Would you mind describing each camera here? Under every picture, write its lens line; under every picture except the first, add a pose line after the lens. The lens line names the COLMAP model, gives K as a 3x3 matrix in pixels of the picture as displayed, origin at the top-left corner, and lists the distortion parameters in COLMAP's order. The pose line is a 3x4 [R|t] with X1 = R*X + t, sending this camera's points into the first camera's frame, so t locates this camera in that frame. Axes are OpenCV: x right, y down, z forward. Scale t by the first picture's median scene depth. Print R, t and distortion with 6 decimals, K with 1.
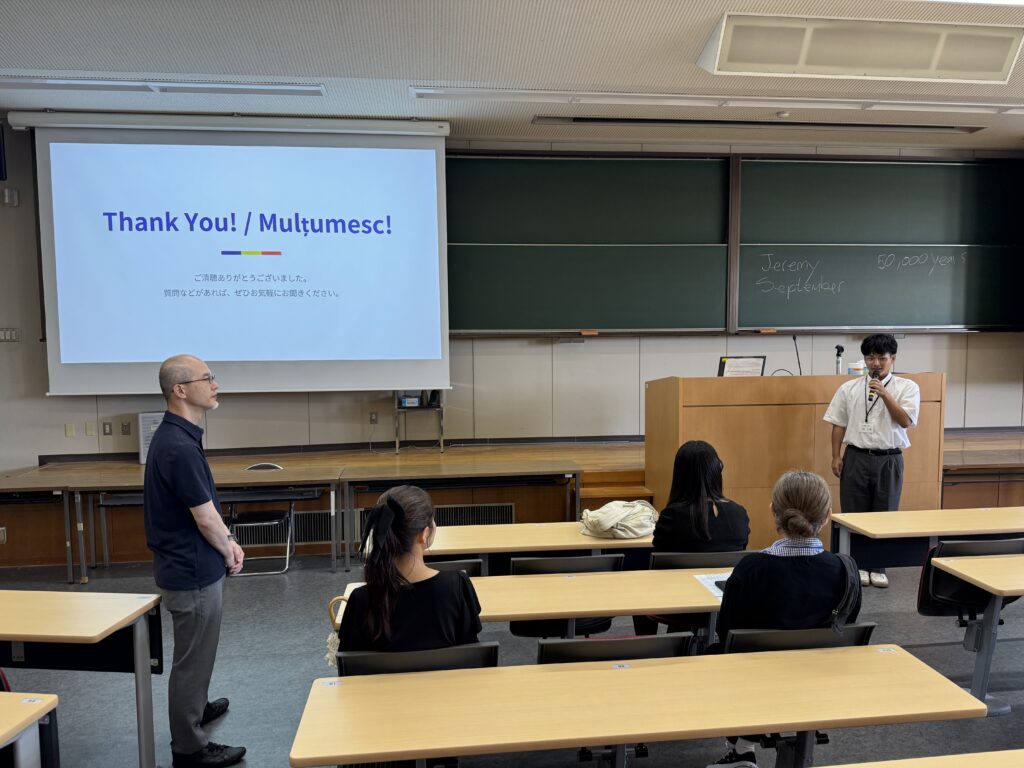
lens RADIAL K [[720.5, 0, 505.8], [0, 720.5, 384.0], [0, 0, 1]] dist [-0.025013, -0.004114]
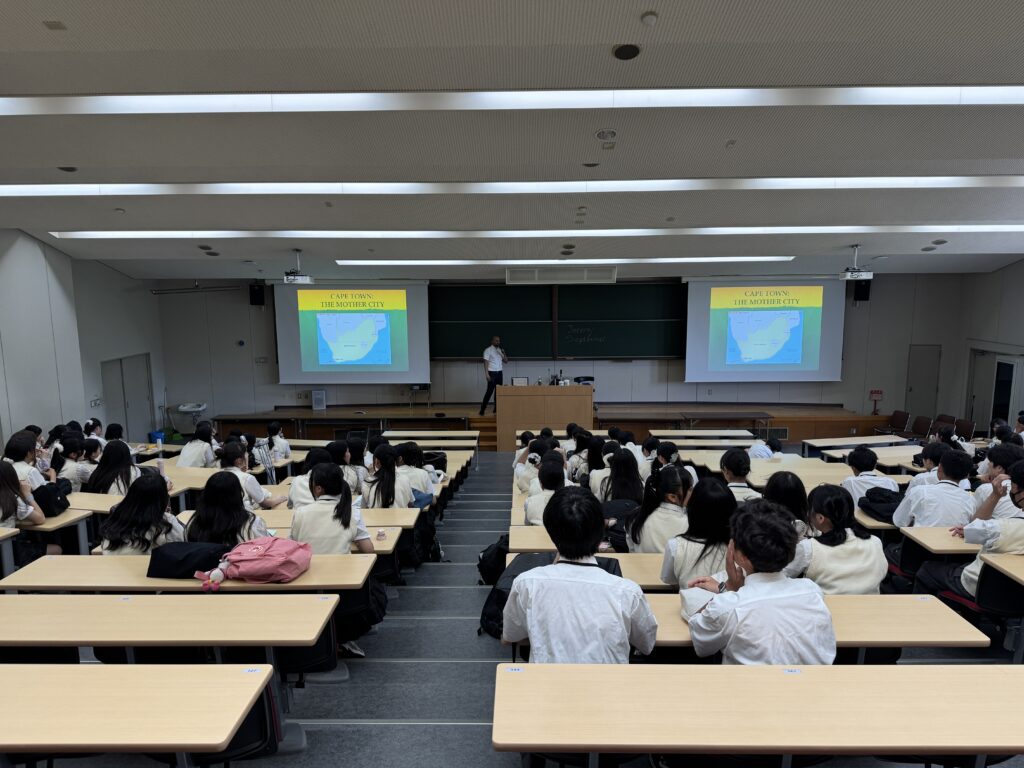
lens RADIAL K [[720.5, 0, 516.1], [0, 720.5, 385.1], [0, 0, 1]] dist [-0.025013, -0.004114]
pose [[0.994242, 0.018132, -0.105610, 0.482582], [-0.010124, 0.997066, 0.075878, -0.179469], [0.106676, -0.074372, 0.991509, -1.458580]]
